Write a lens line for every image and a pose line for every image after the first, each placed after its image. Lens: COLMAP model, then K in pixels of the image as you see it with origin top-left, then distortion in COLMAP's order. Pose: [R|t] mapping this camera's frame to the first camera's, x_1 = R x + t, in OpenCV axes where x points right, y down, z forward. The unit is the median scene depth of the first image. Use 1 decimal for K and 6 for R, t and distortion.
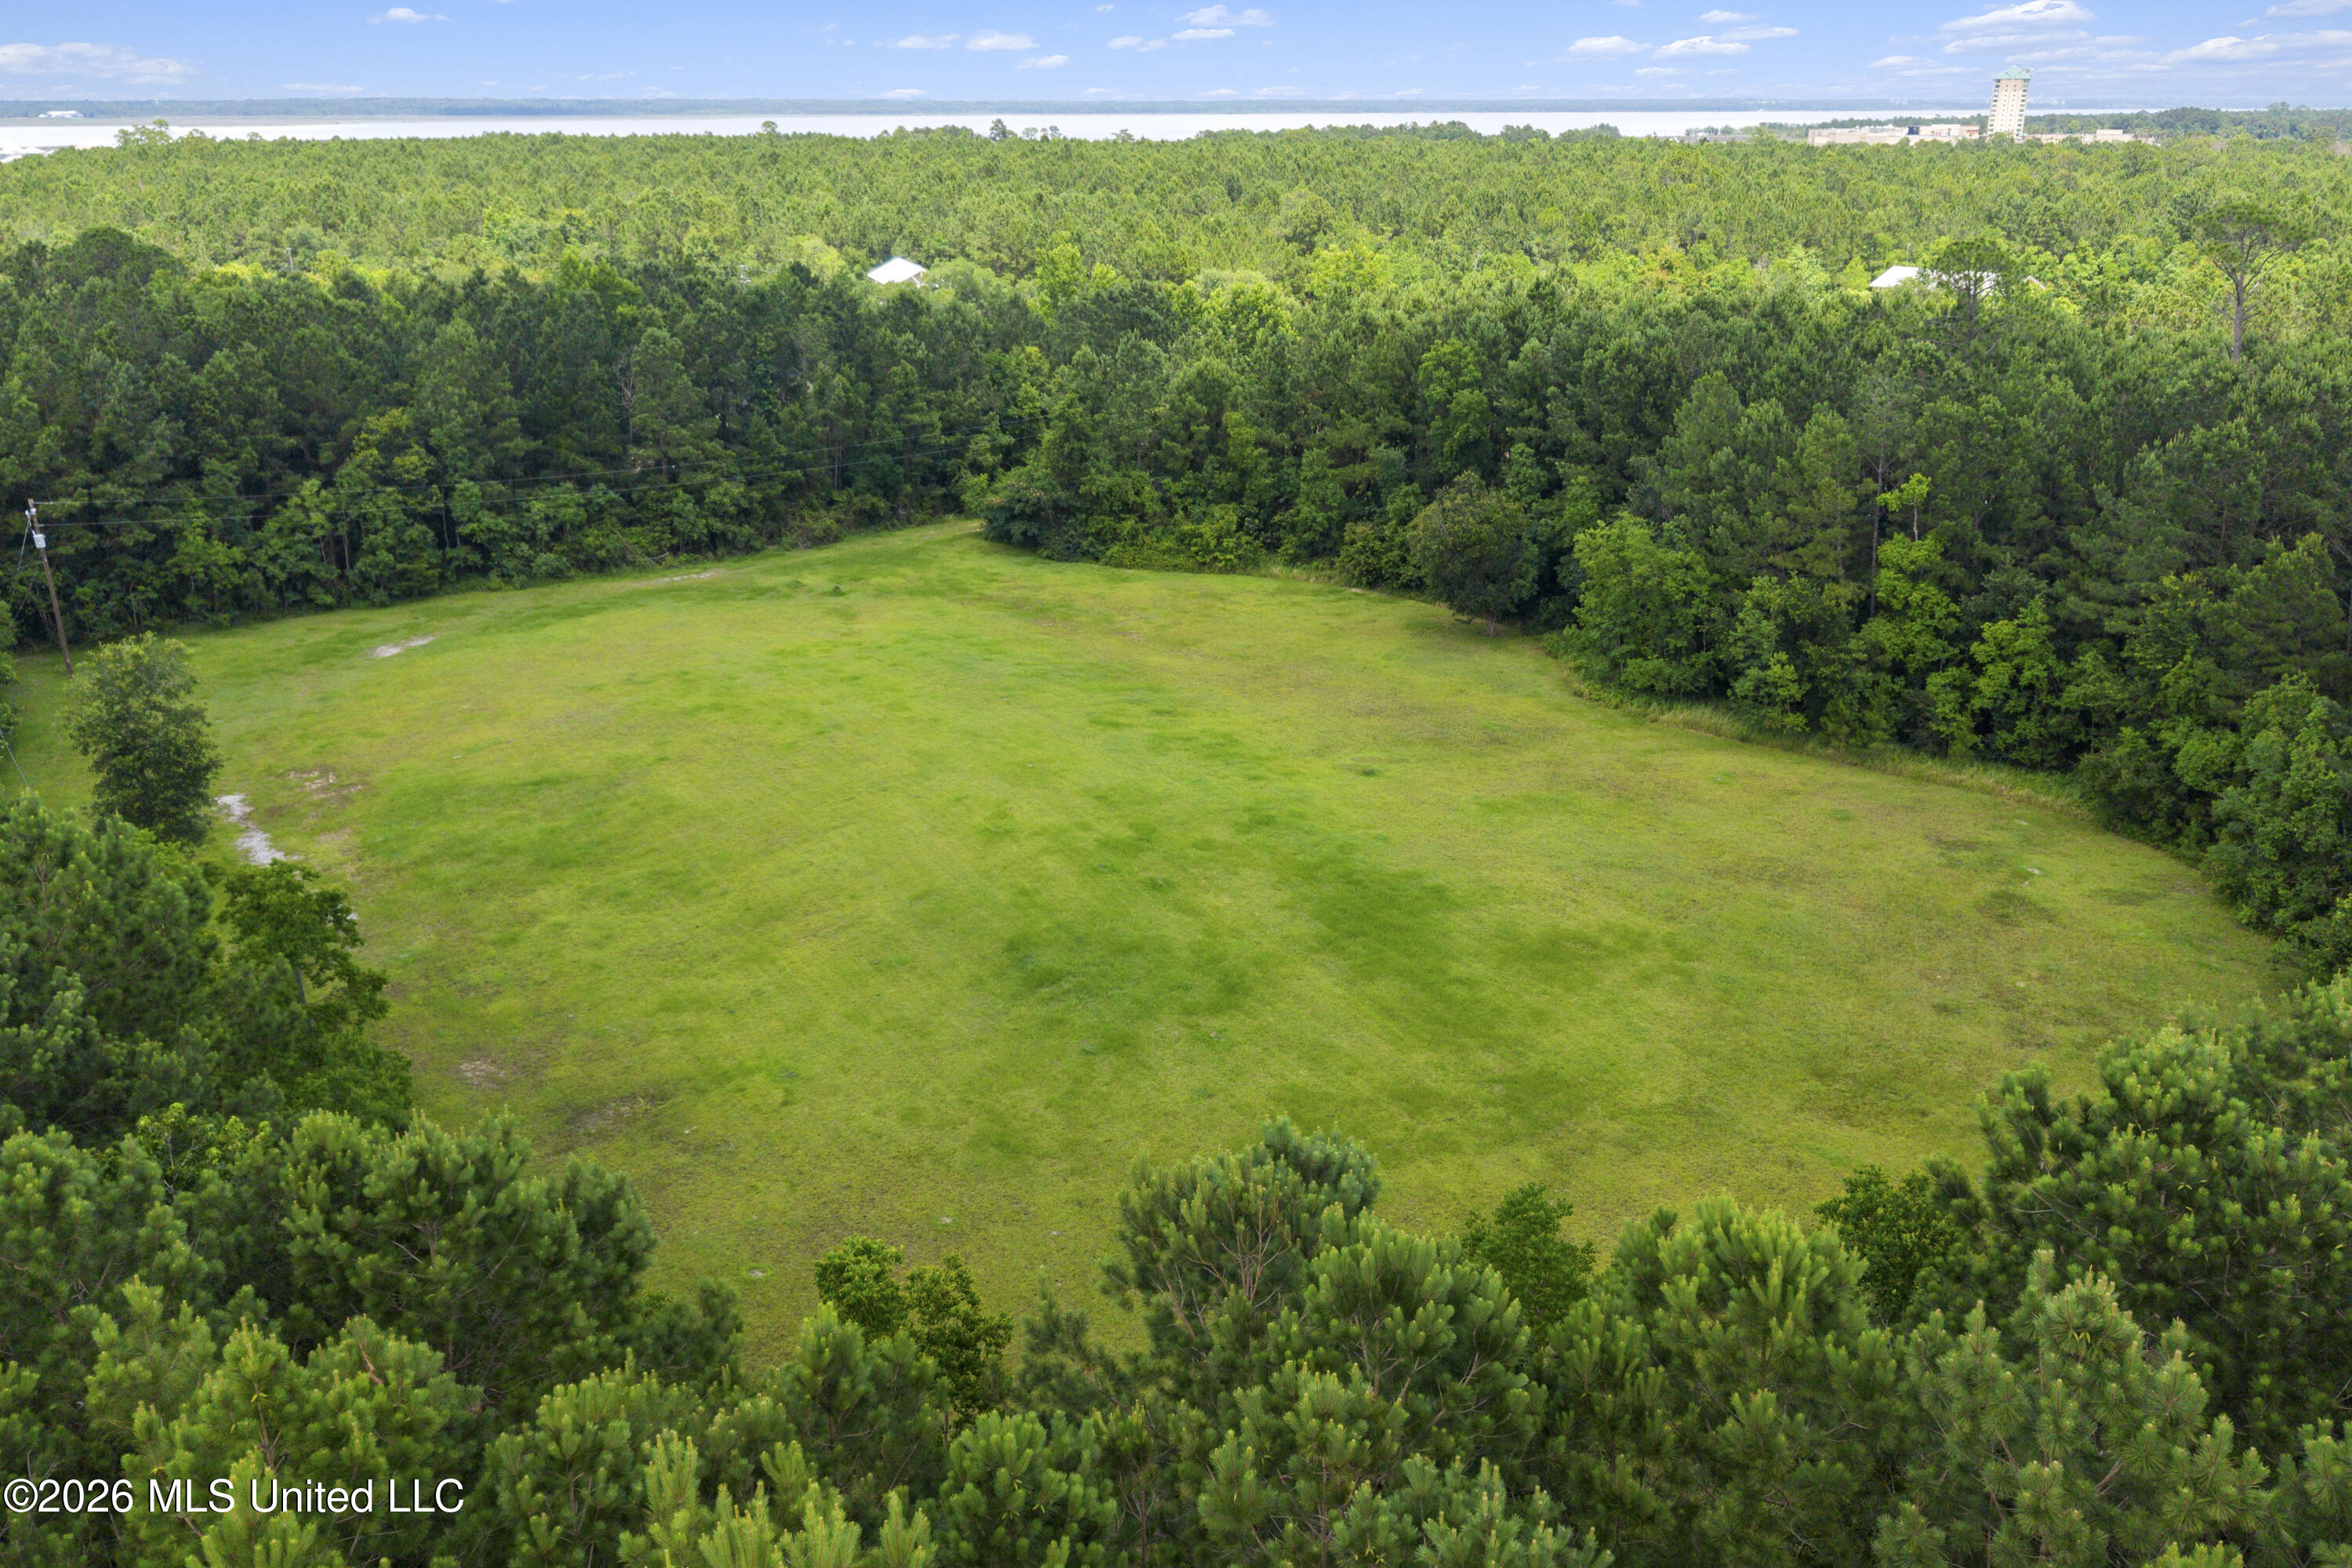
lens RADIAL K [[1802.3, 0, 1176.2], [0, 1802.3, 787.3], [0, 0, 1]] dist [0.043057, -0.039226]
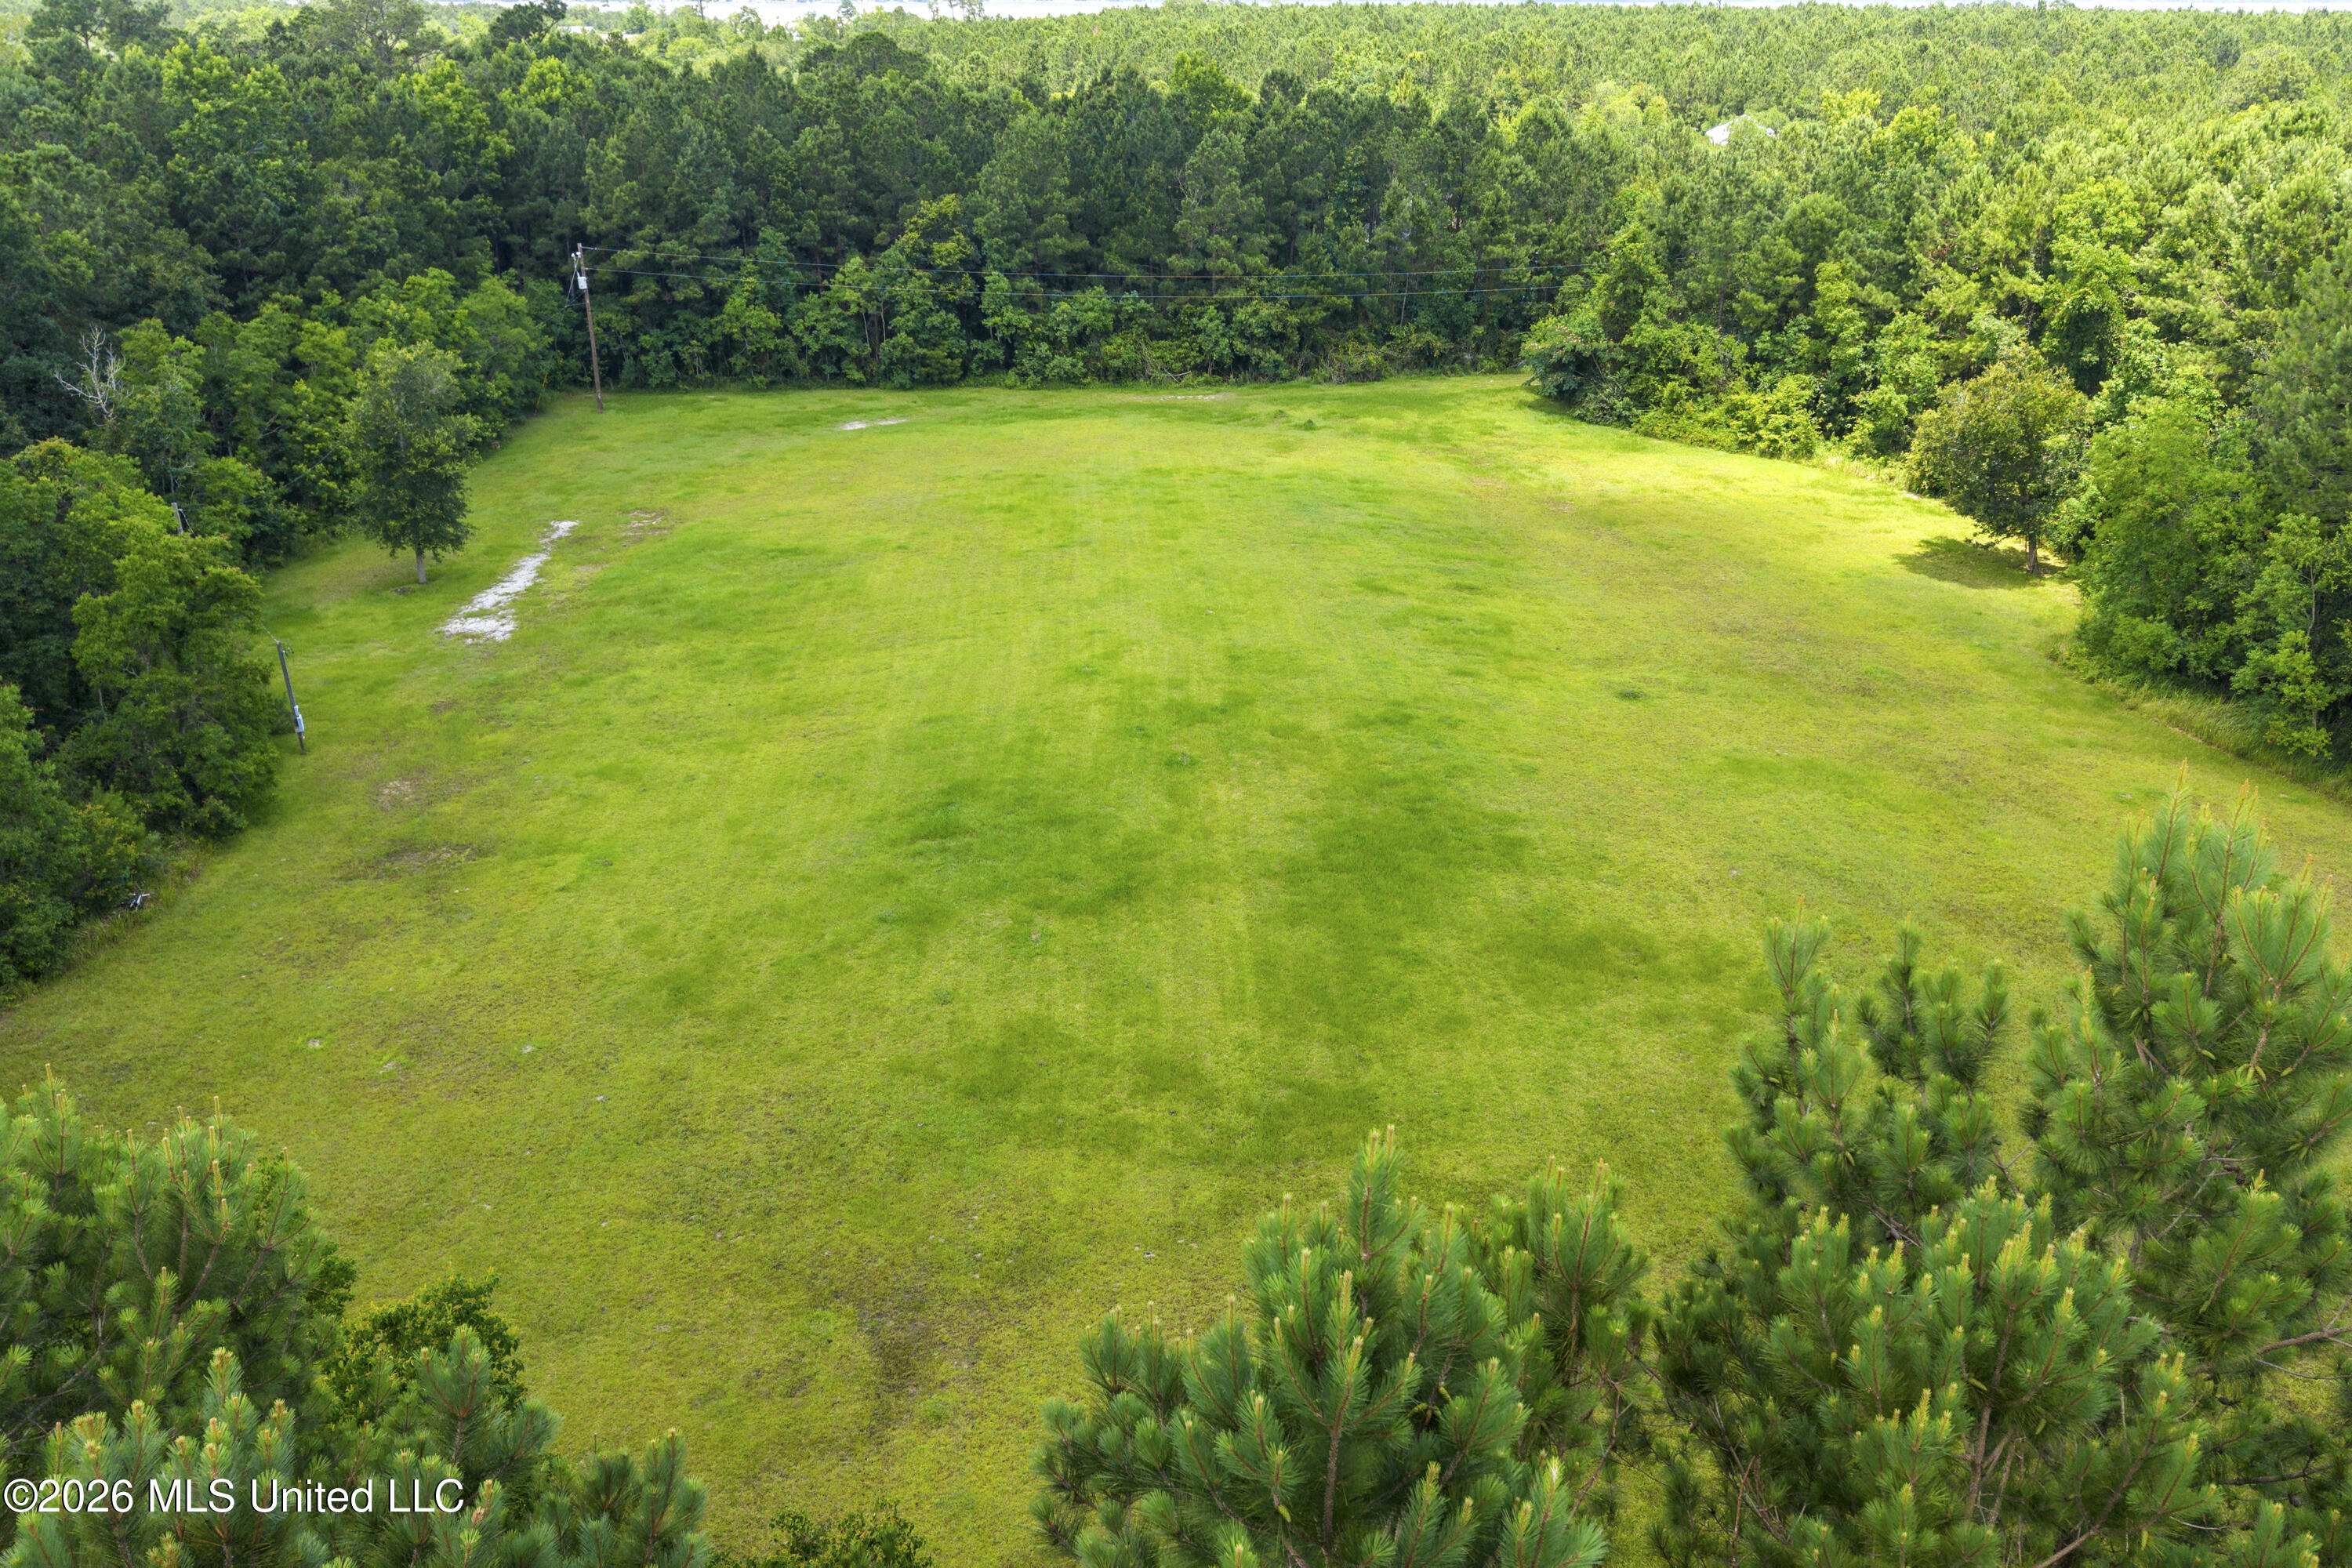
lens RADIAL K [[1802.3, 0, 1183.5], [0, 1802.3, 787.9], [0, 0, 1]] dist [0.043057, -0.039226]
pose [[0.865796, 0.204561, -0.456674, 0.207798], [-0.178920, 0.978845, 0.099251, -0.008371], [0.467316, -0.004223, 0.884080, 0.163184]]
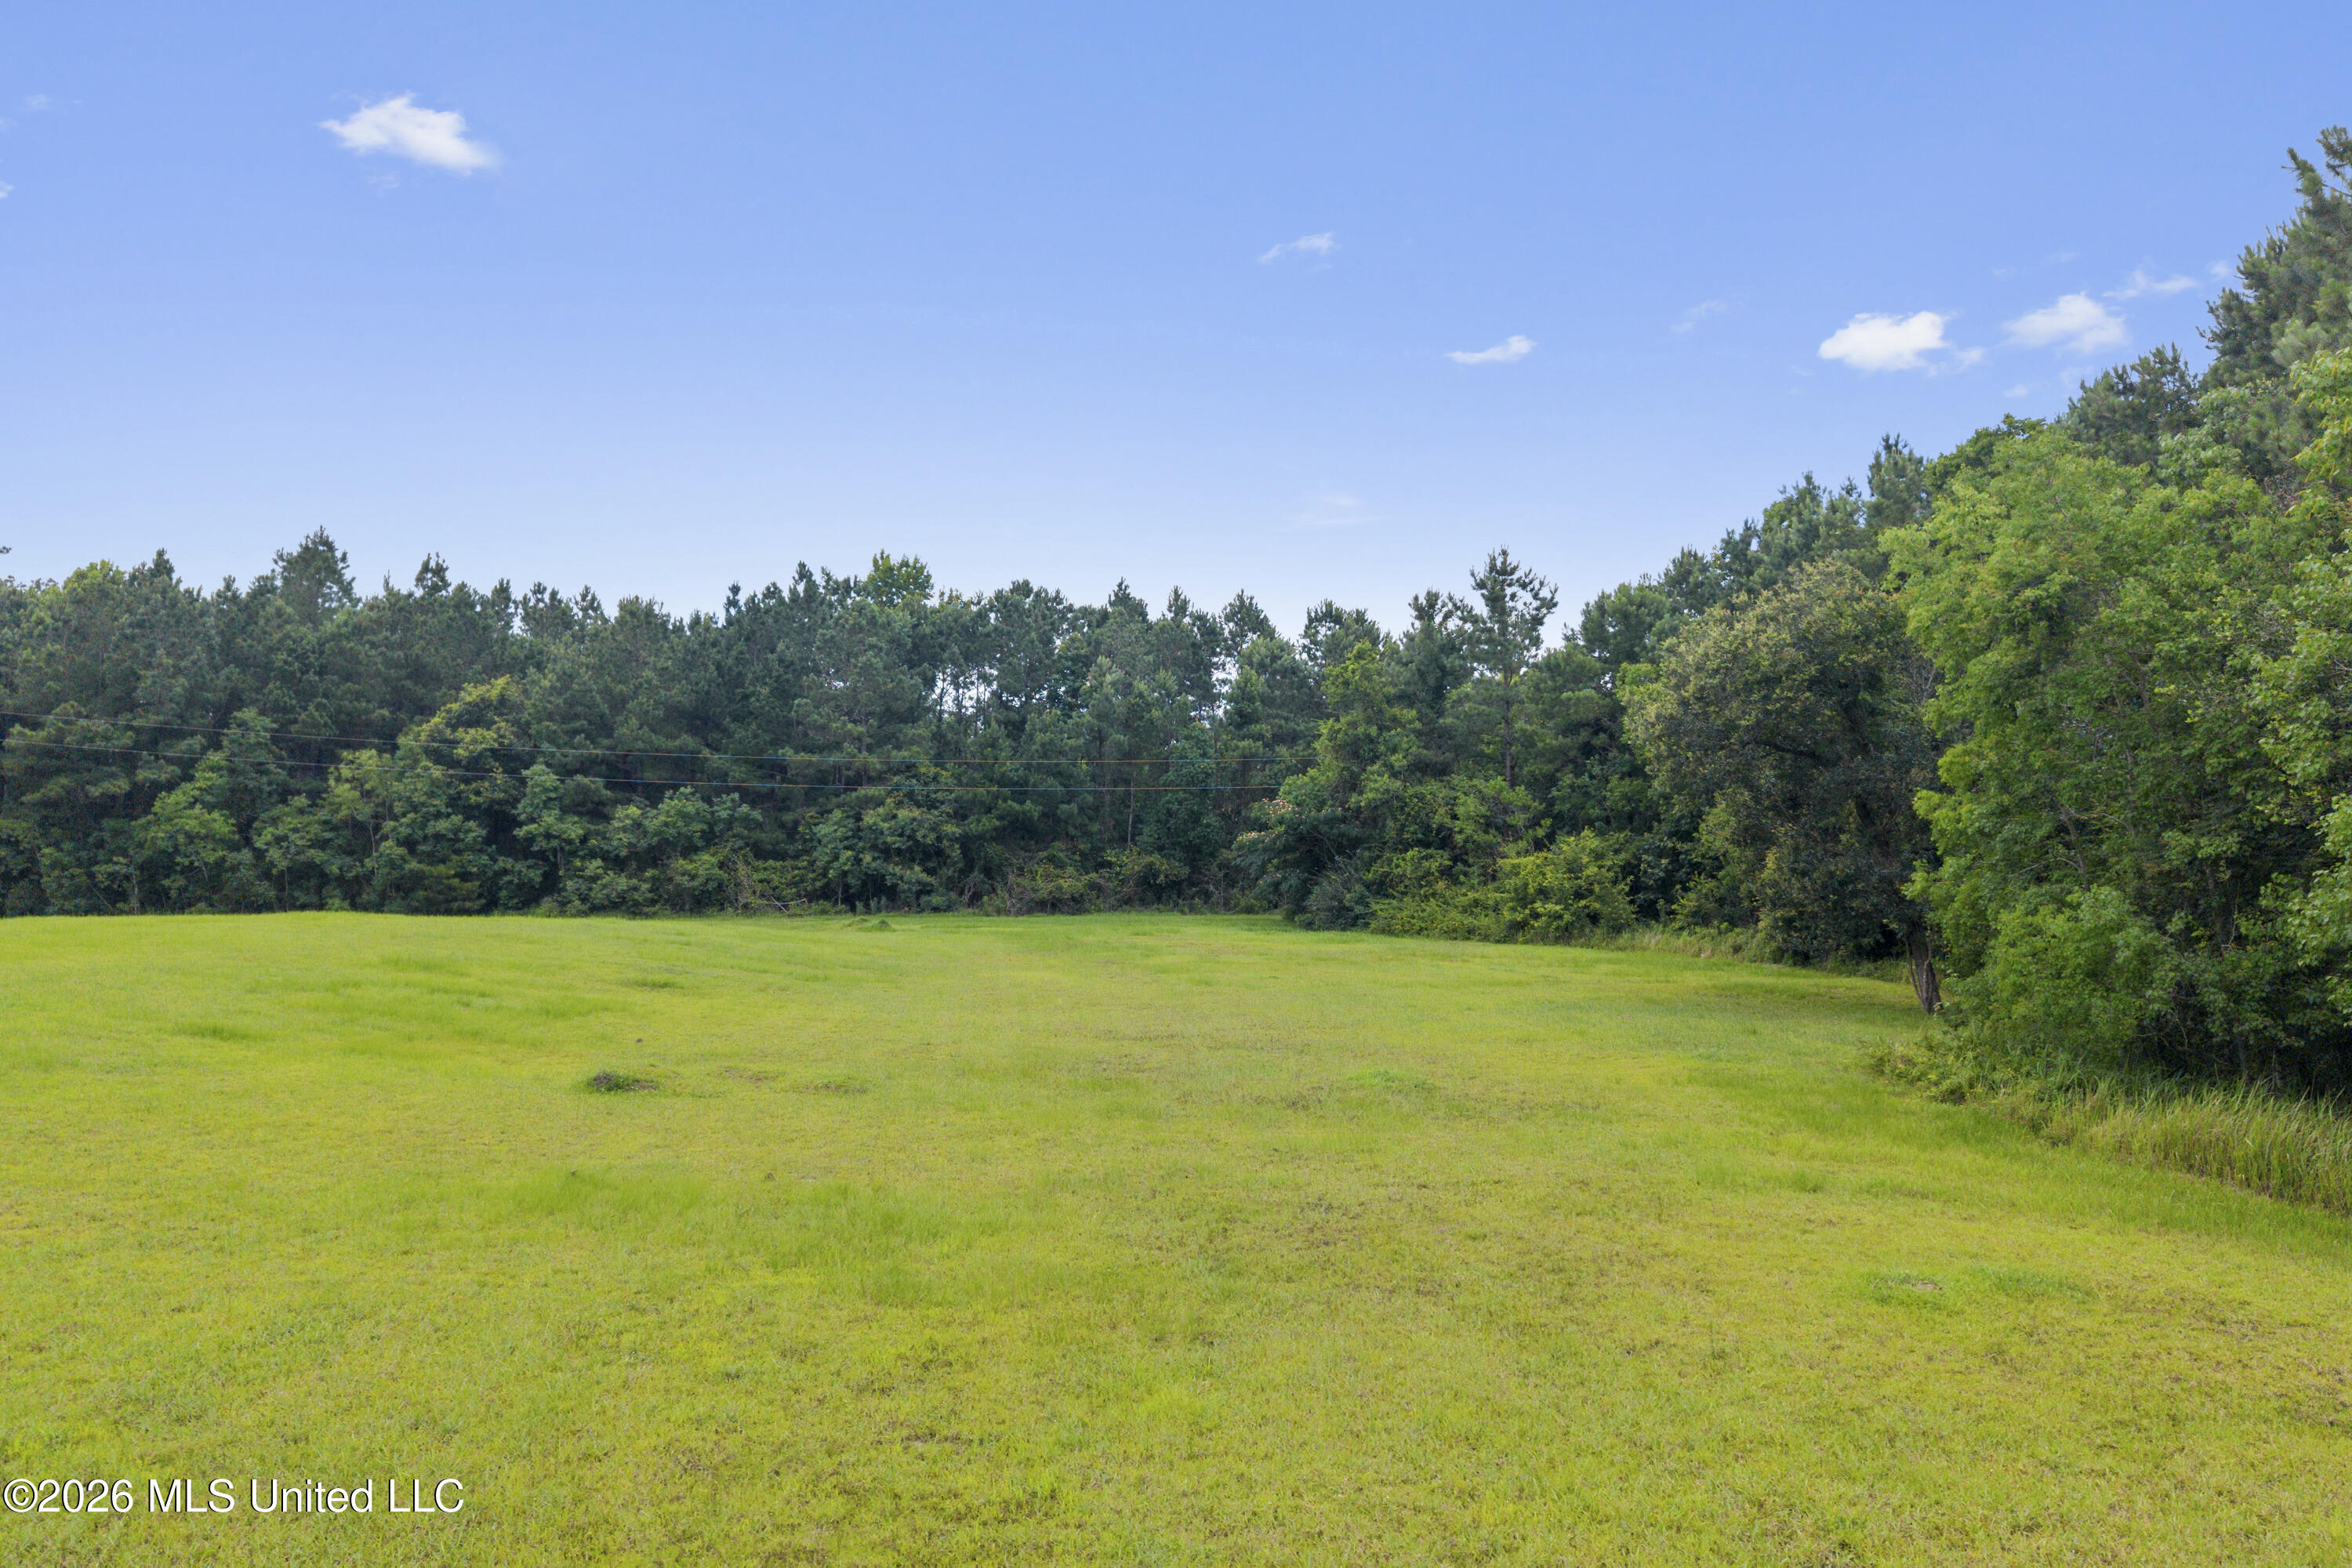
lens RADIAL K [[1802.3, 0, 1182.8], [0, 1802.3, 778.2], [0, 0, 1]] dist [0.043057, -0.039226]
pose [[0.824253, -0.015935, -0.565998, 0.230325], [-0.192885, 0.931915, -0.307132, 0.009055], [0.532356, 0.362327, 0.765060, 0.573228]]
